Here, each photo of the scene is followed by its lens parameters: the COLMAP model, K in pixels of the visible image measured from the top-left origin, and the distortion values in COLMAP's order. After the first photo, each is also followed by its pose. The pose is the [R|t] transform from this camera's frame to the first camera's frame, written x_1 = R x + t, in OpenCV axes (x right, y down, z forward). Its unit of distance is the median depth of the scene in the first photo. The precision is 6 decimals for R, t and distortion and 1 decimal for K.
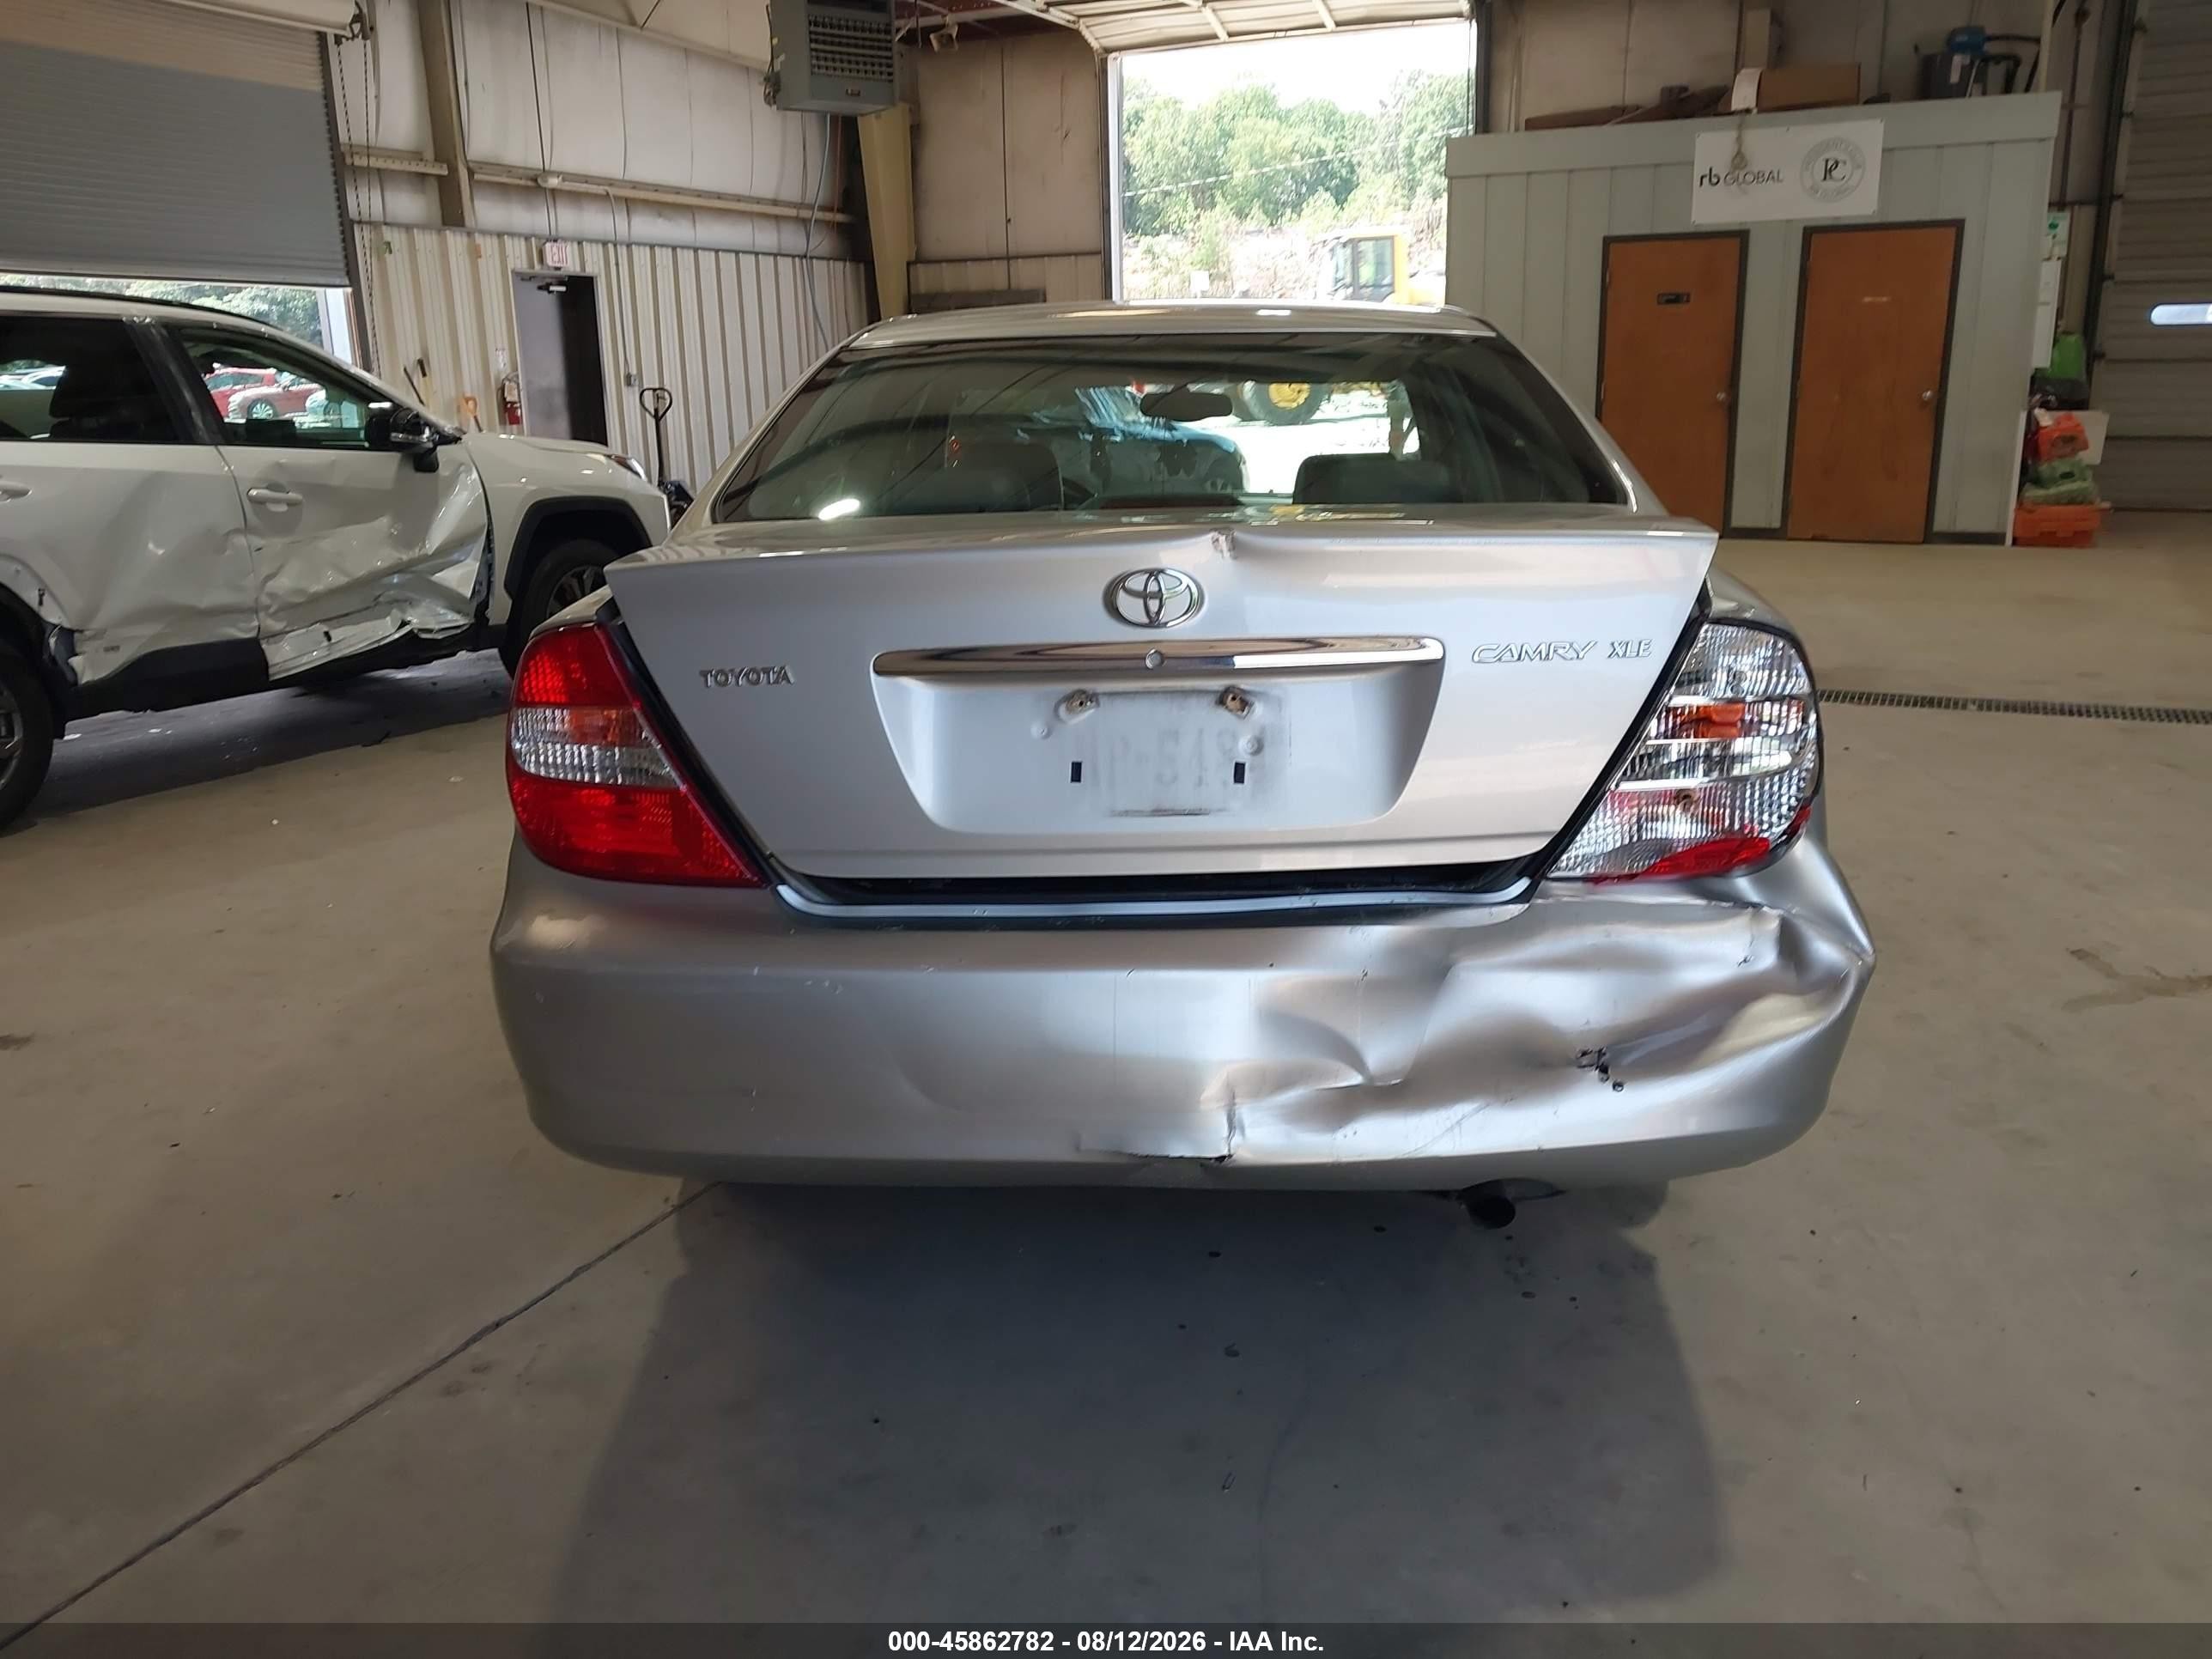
lens RADIAL K [[1749.5, 0, 1122.4], [0, 1749.5, 817.9], [0, 0, 1]] dist [0.008501, 0.003894]
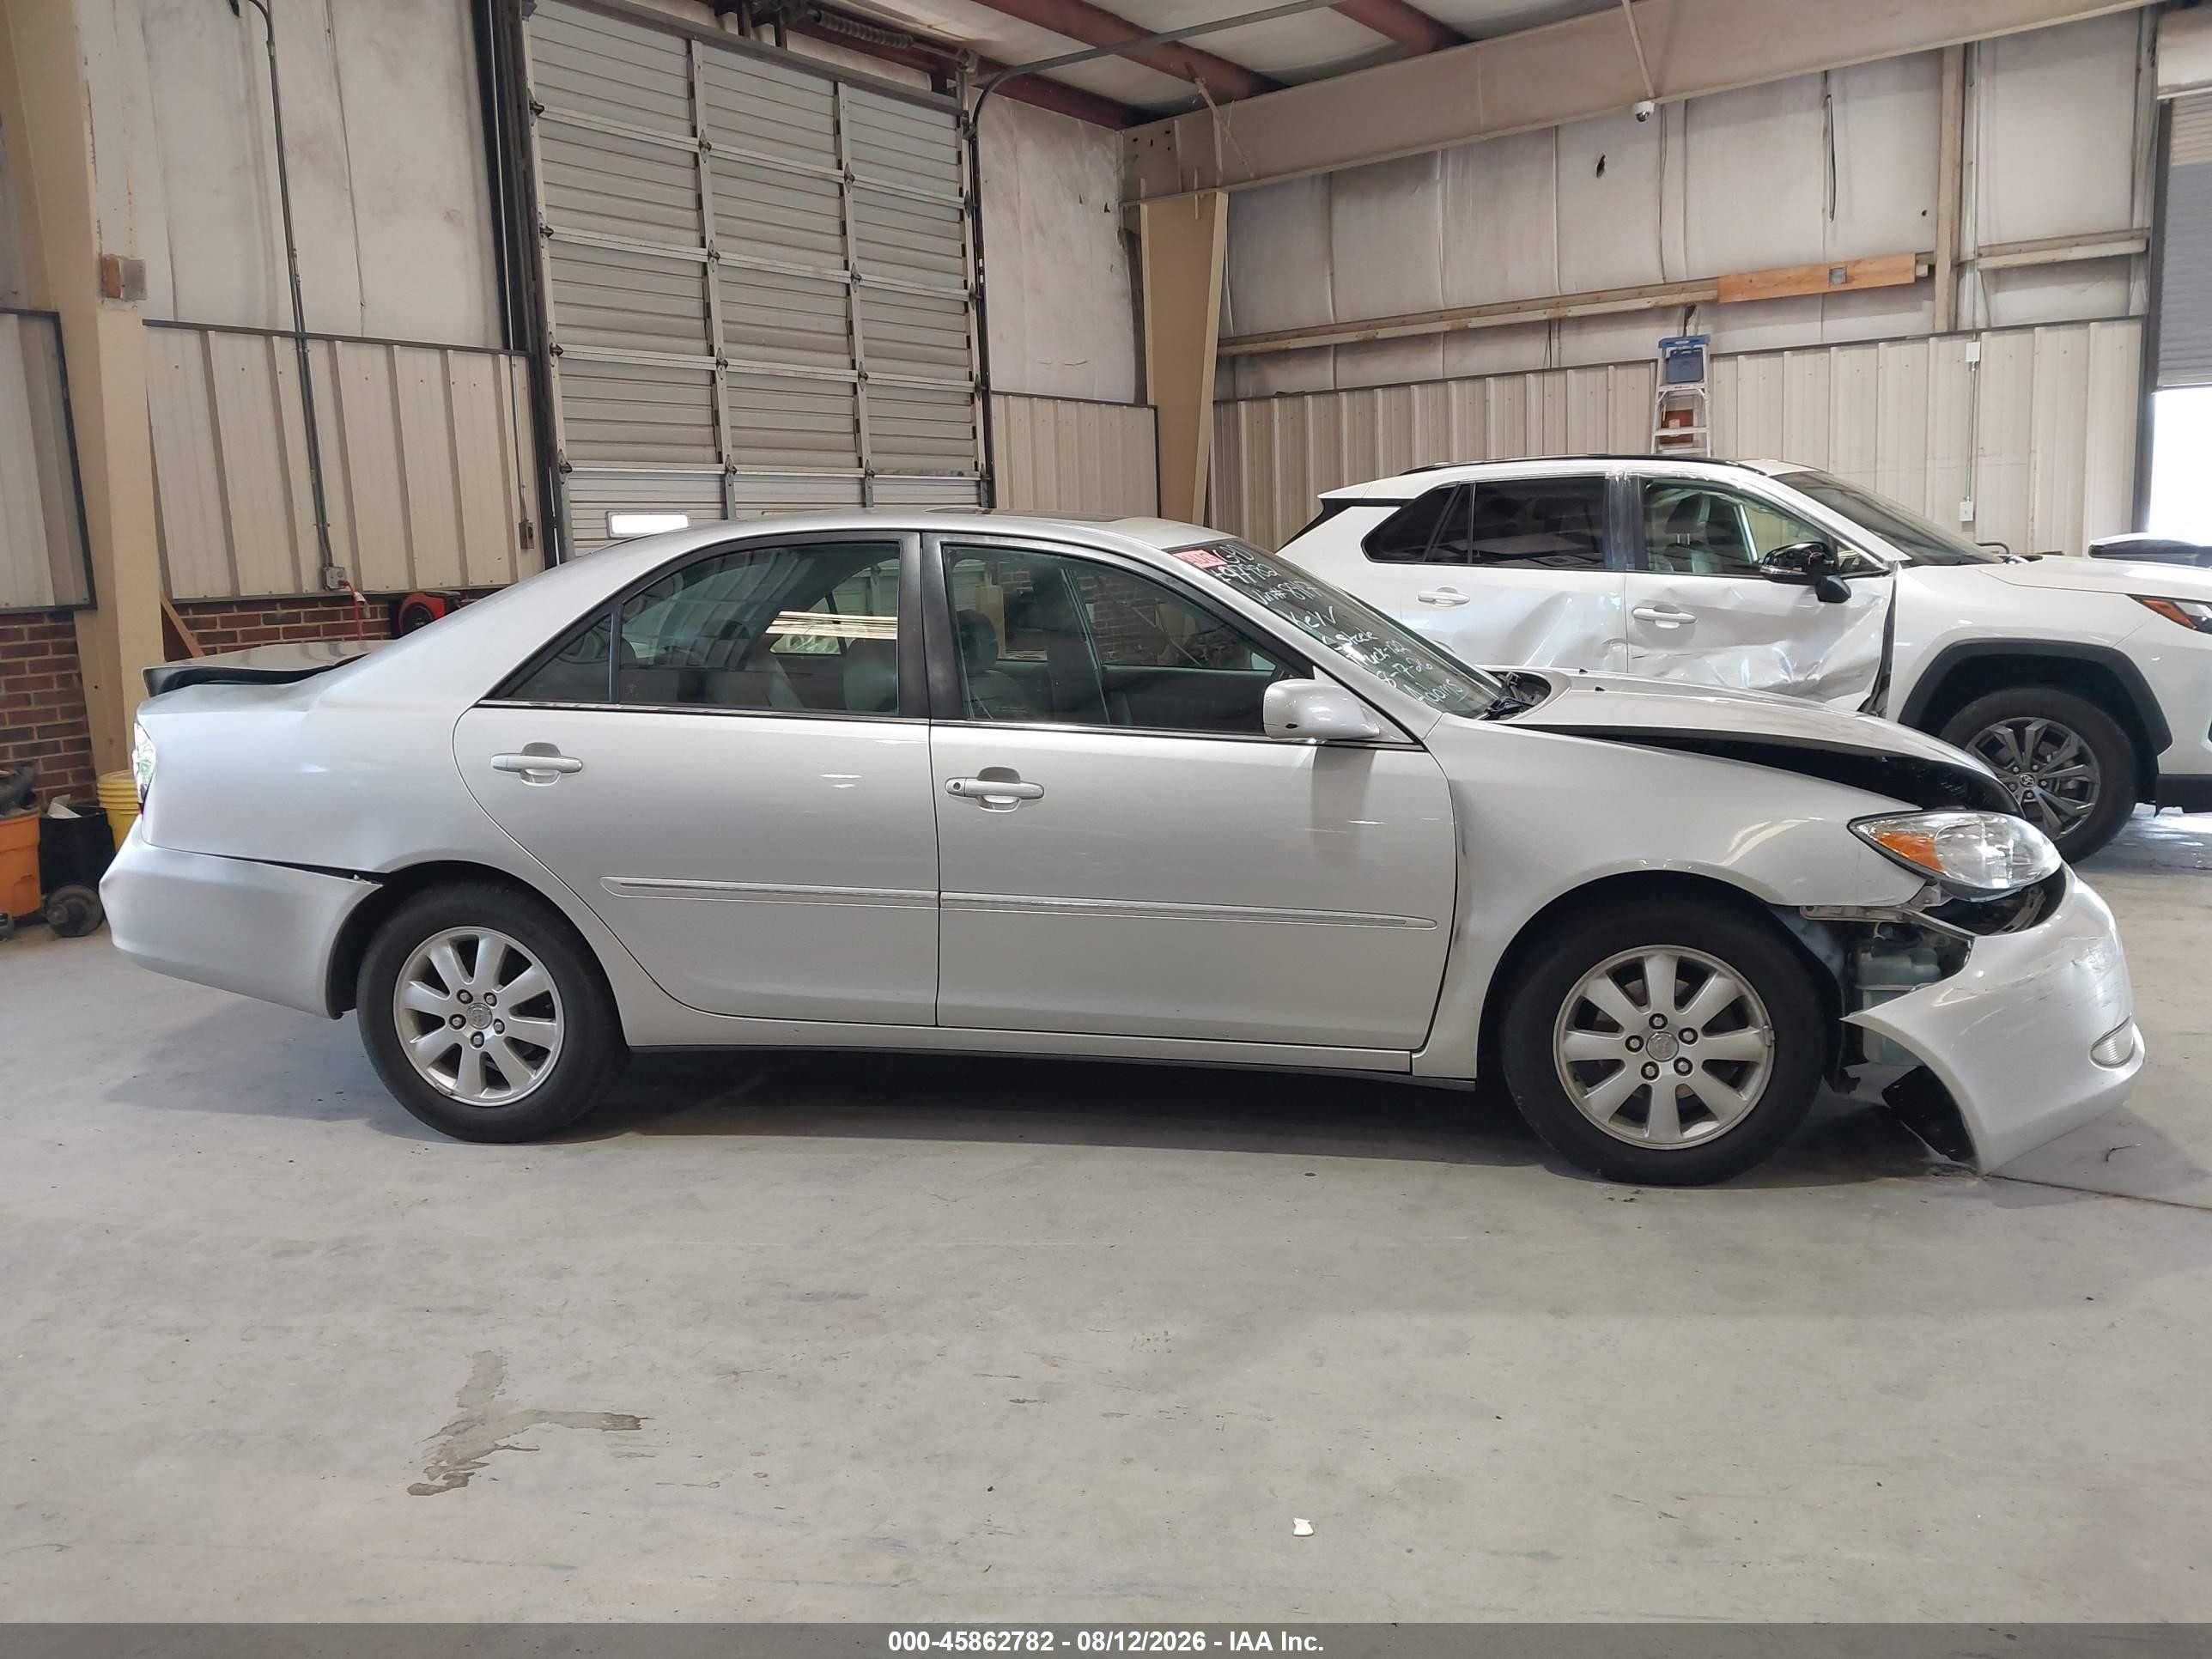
lens RADIAL K [[1749.5, 0, 1122.4], [0, 1749.5, 817.9], [0, 0, 1]] dist [0.008501, 0.003894]
pose [[-0.145142, 0.179093, -0.973067, 0.389537], [-0.202925, 0.957186, 0.206438, -0.114199], [0.968378, 0.227422, -0.102586, 0.407480]]
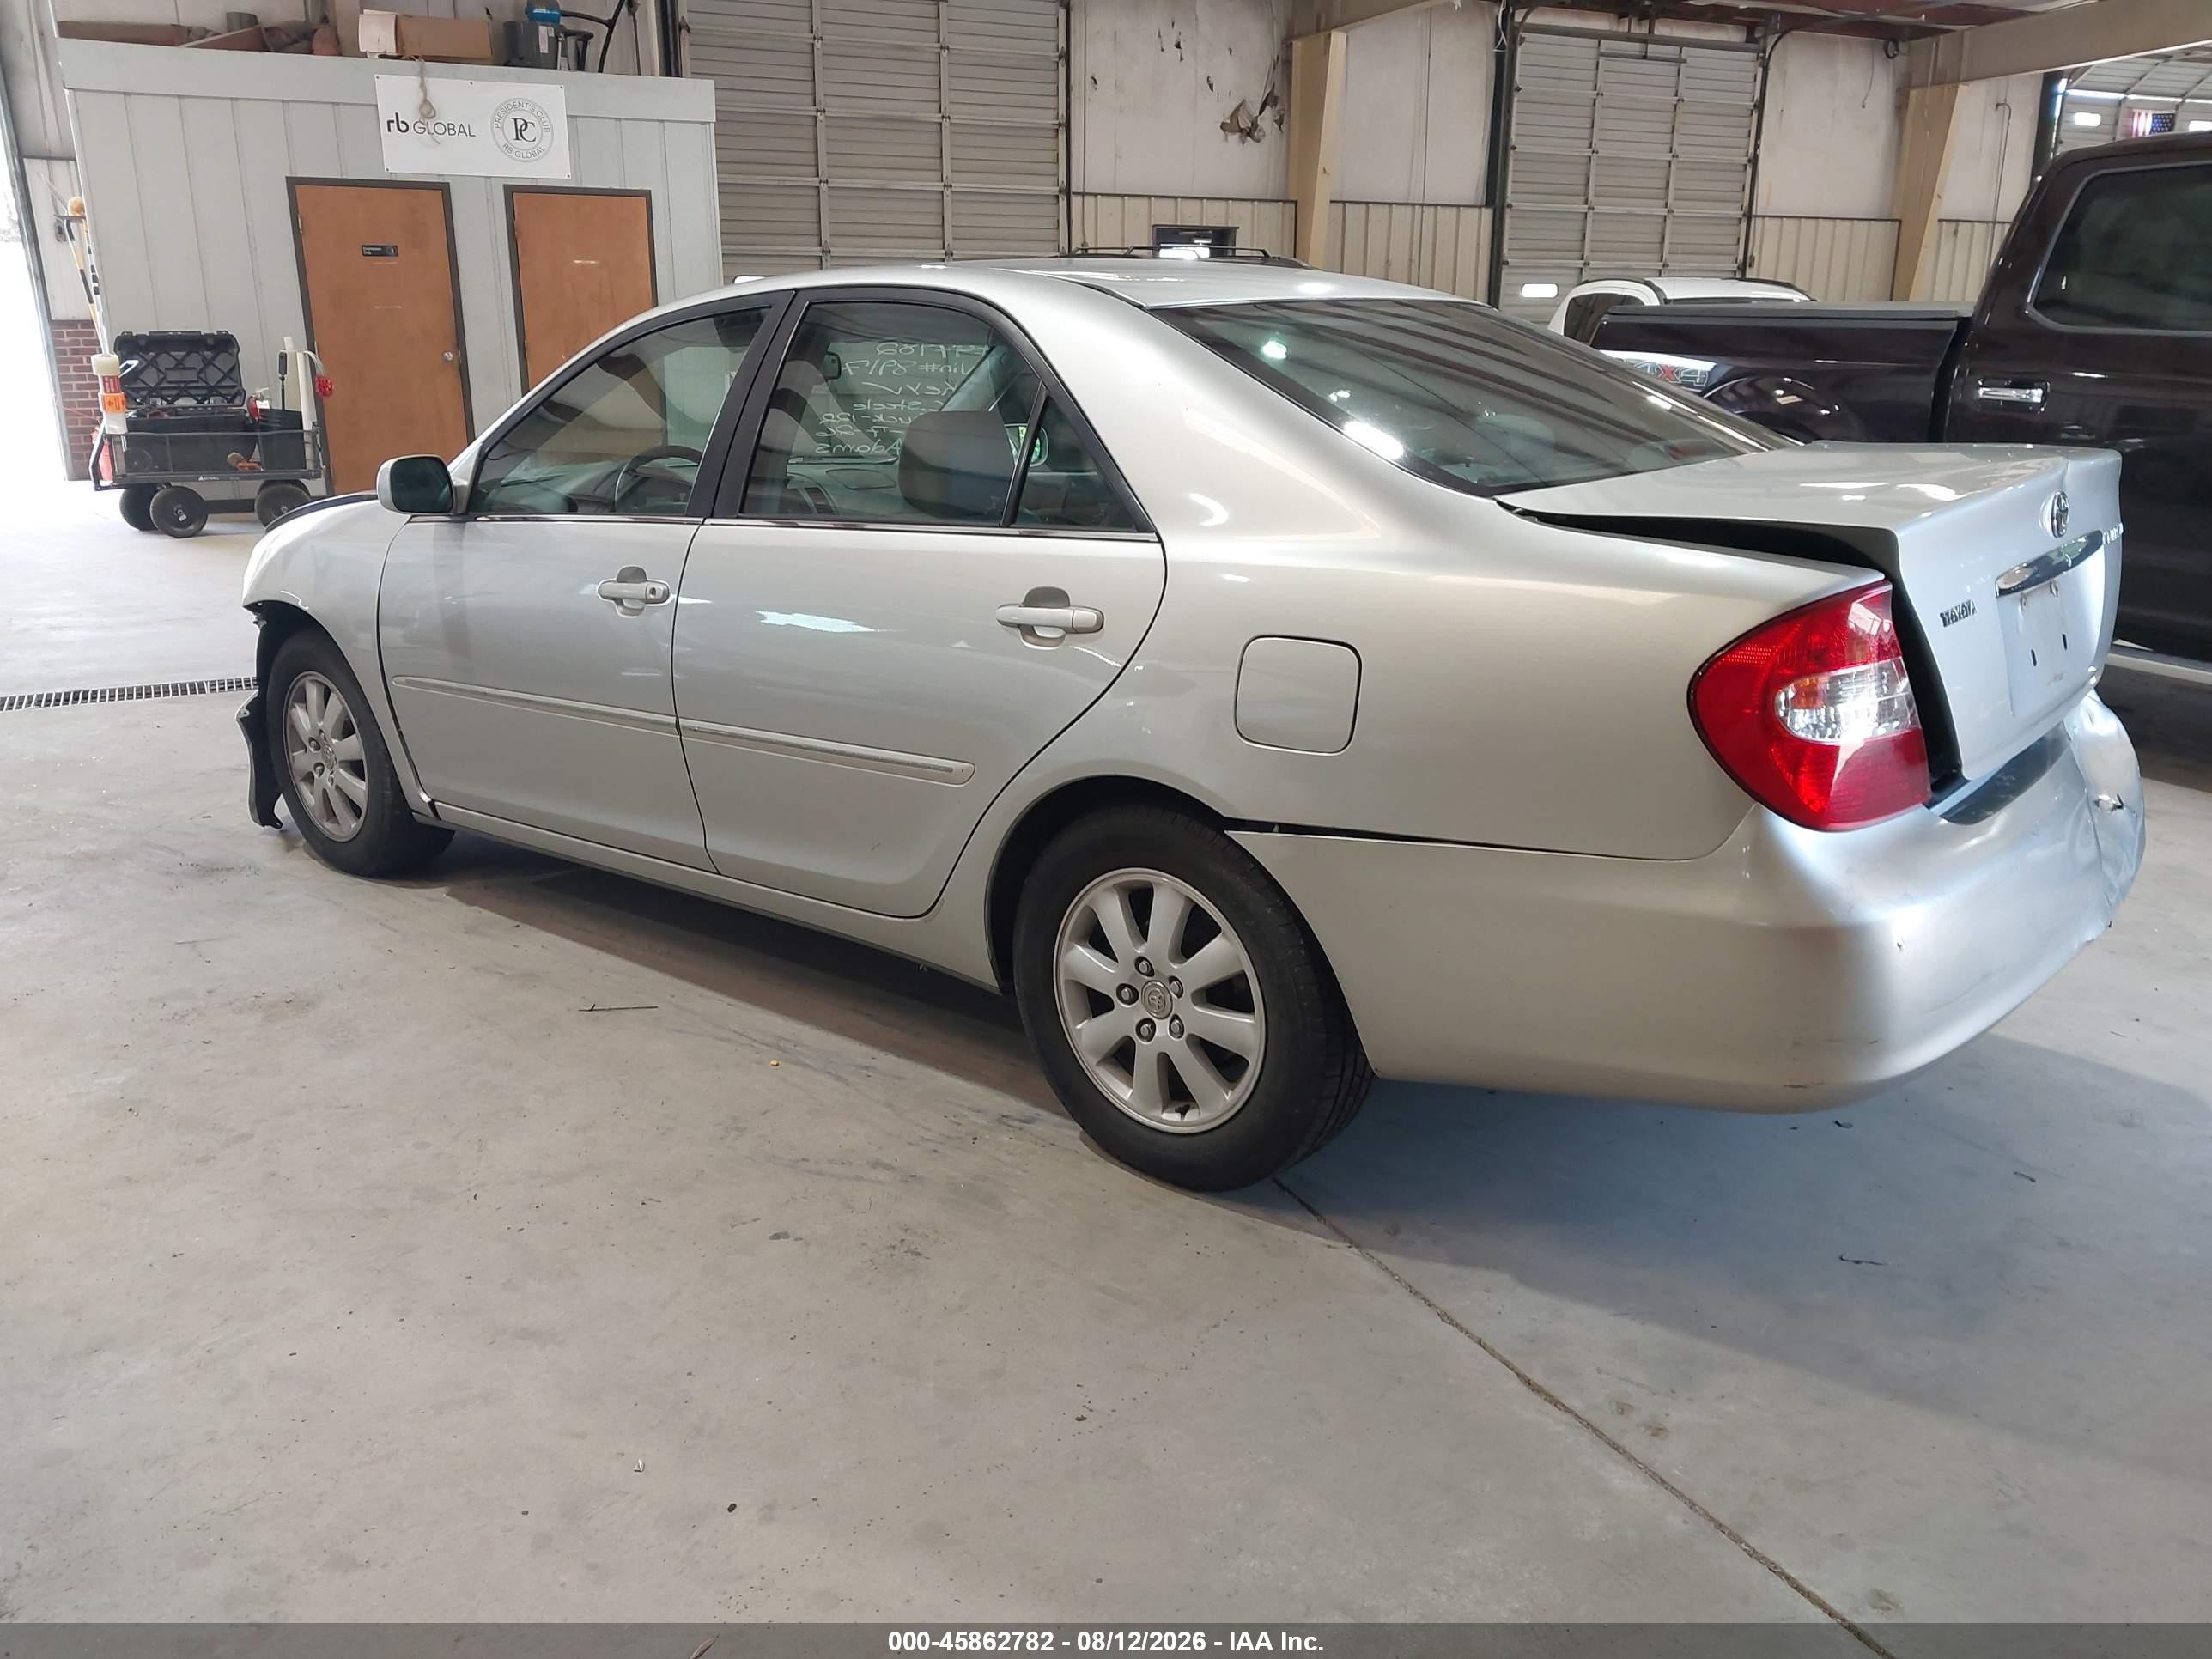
lens RADIAL K [[1749.5, 0, 1122.4], [0, 1749.5, 817.9], [0, 0, 1]] dist [0.008501, 0.003894]
pose [[0.612587, -0.199316, 0.764860, -0.232231], [0.184178, 0.977041, 0.107098, -0.026090], [-0.768645, 0.075263, 0.635232, 0.119840]]
